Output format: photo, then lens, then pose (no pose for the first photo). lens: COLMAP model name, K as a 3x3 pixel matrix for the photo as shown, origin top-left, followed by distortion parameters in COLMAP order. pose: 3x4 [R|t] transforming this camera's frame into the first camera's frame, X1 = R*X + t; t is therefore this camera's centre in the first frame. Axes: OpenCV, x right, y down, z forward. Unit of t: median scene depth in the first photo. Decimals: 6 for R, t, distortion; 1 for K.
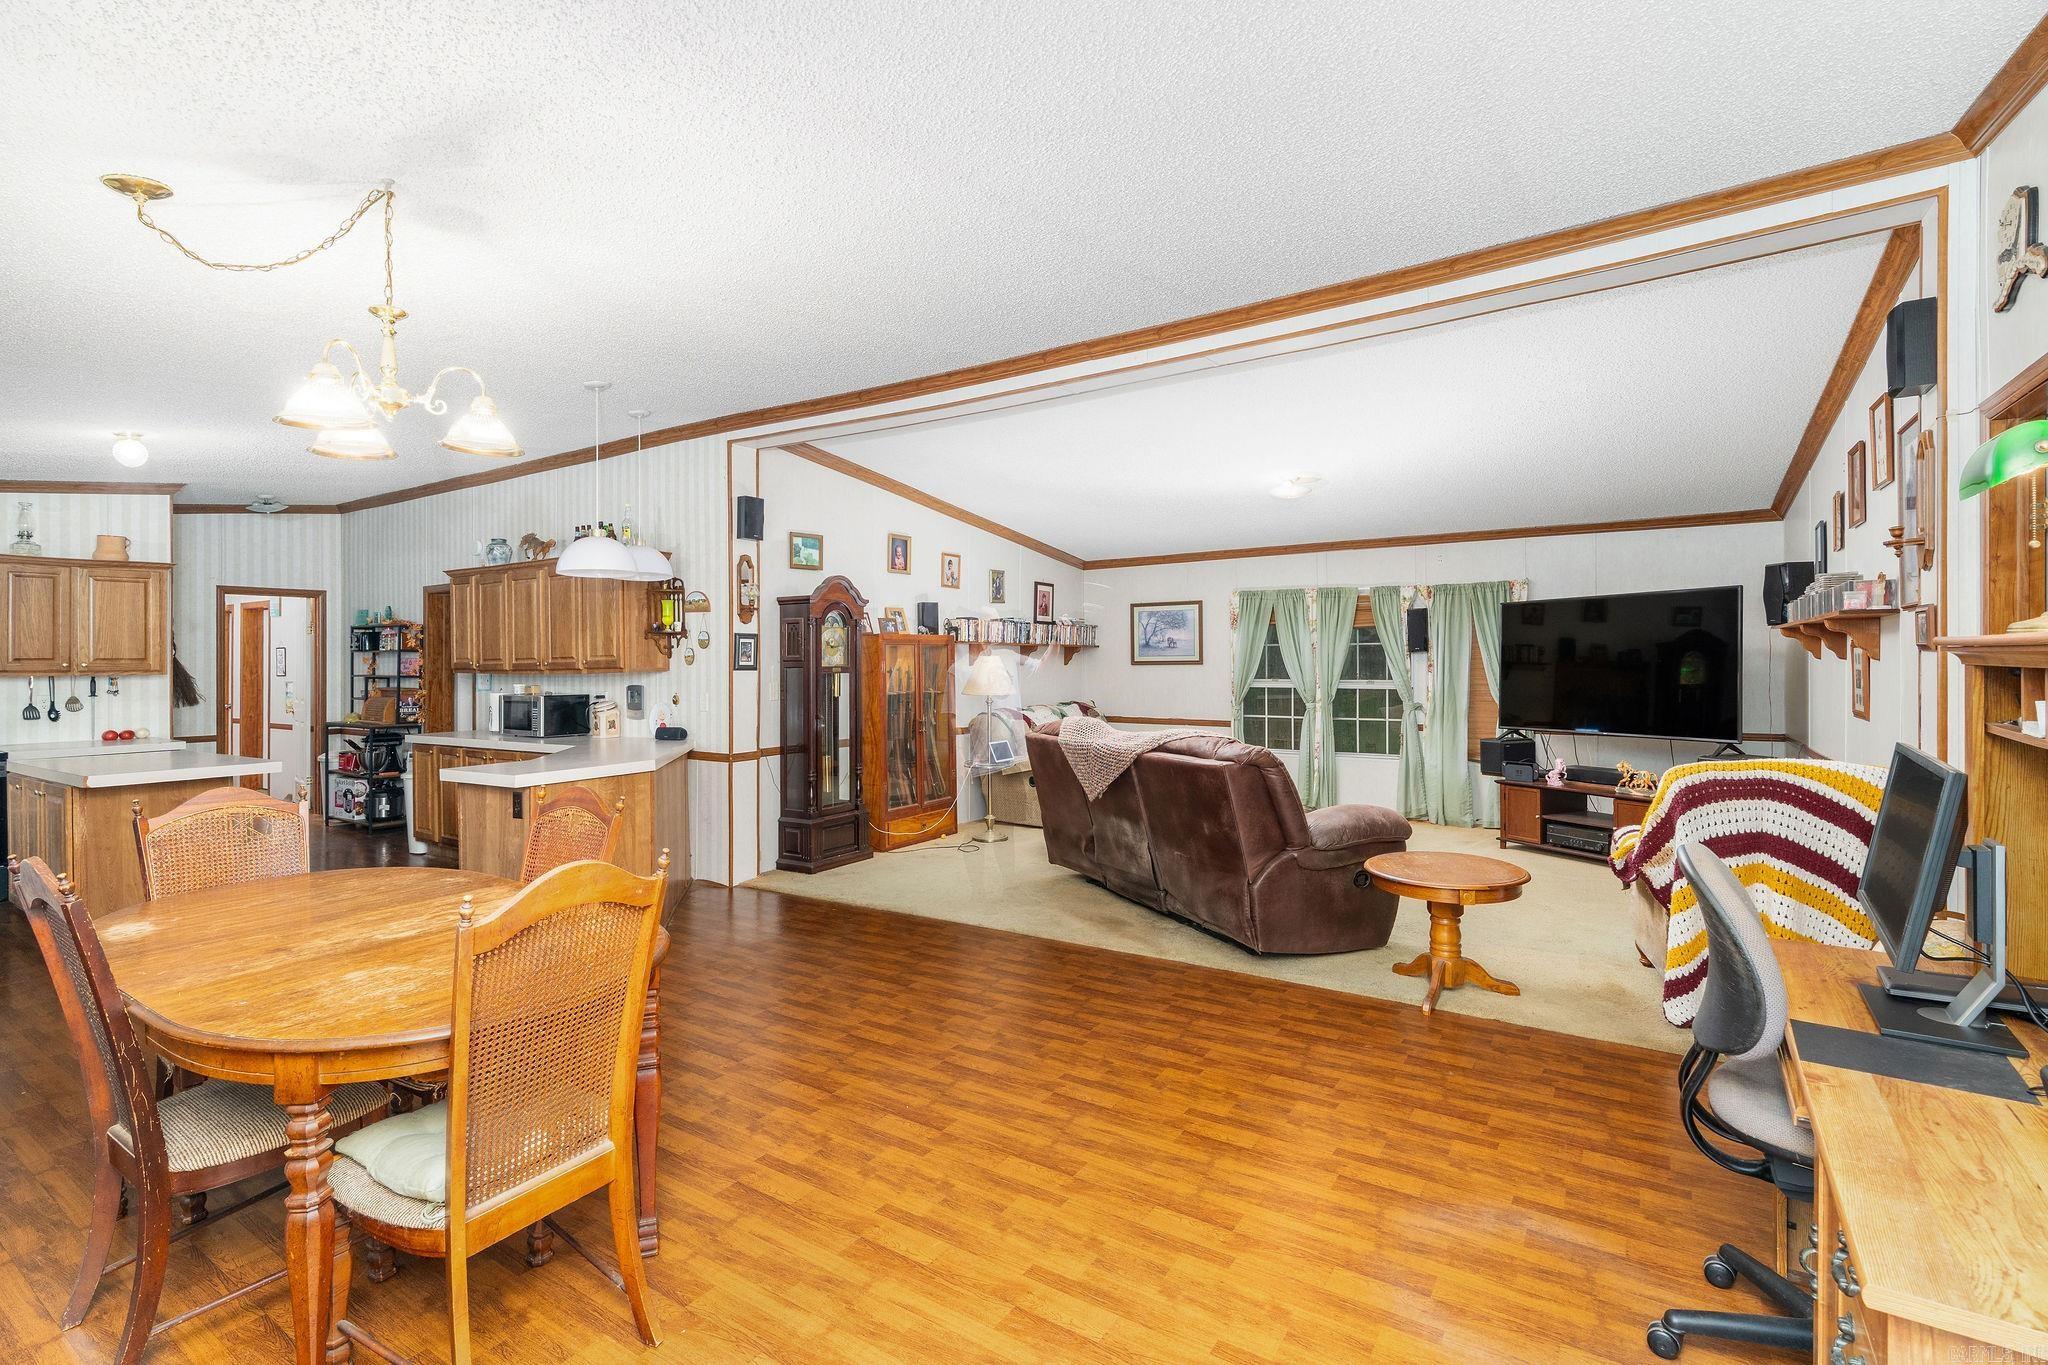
lens RADIAL K [[970.9, 0, 1024.0], [0, 970.9, 682.5], [0, 0, 1]] dist [0.017664, 0.000167]
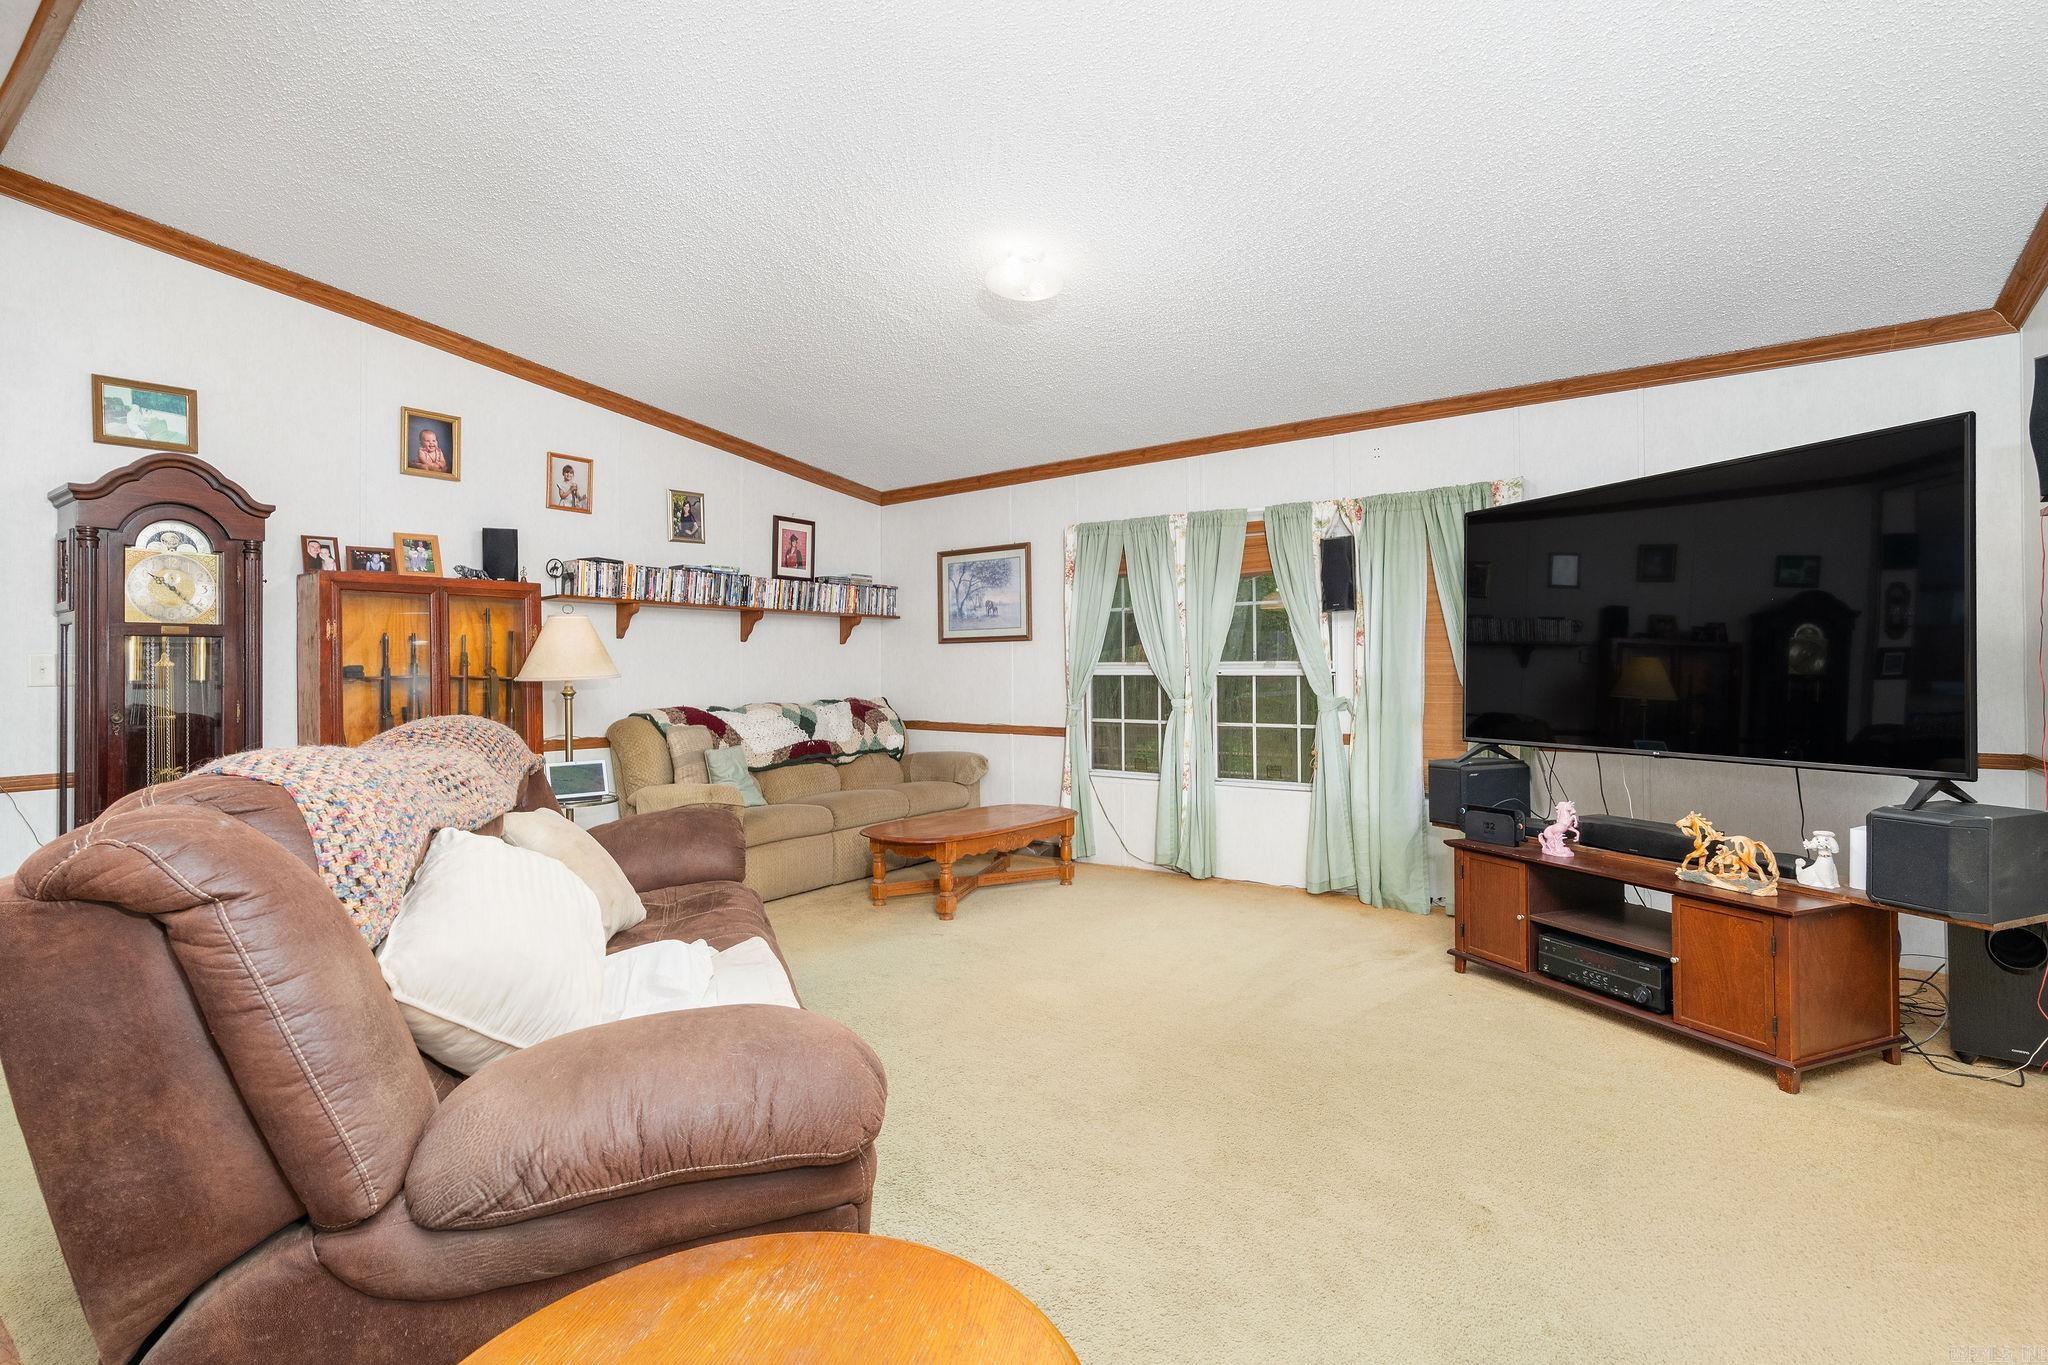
lens RADIAL K [[970.8, 0, 1024.0], [0, 970.8, 682.5], [0, 0, 1]] dist [0.001672, 0.001607]
pose [[0.998229, -0.000689, -0.059477, 0.237087], [0.000292, 0.999978, -0.006691, 0.015129], [0.059480, 0.006662, 0.998207, 0.381823]]
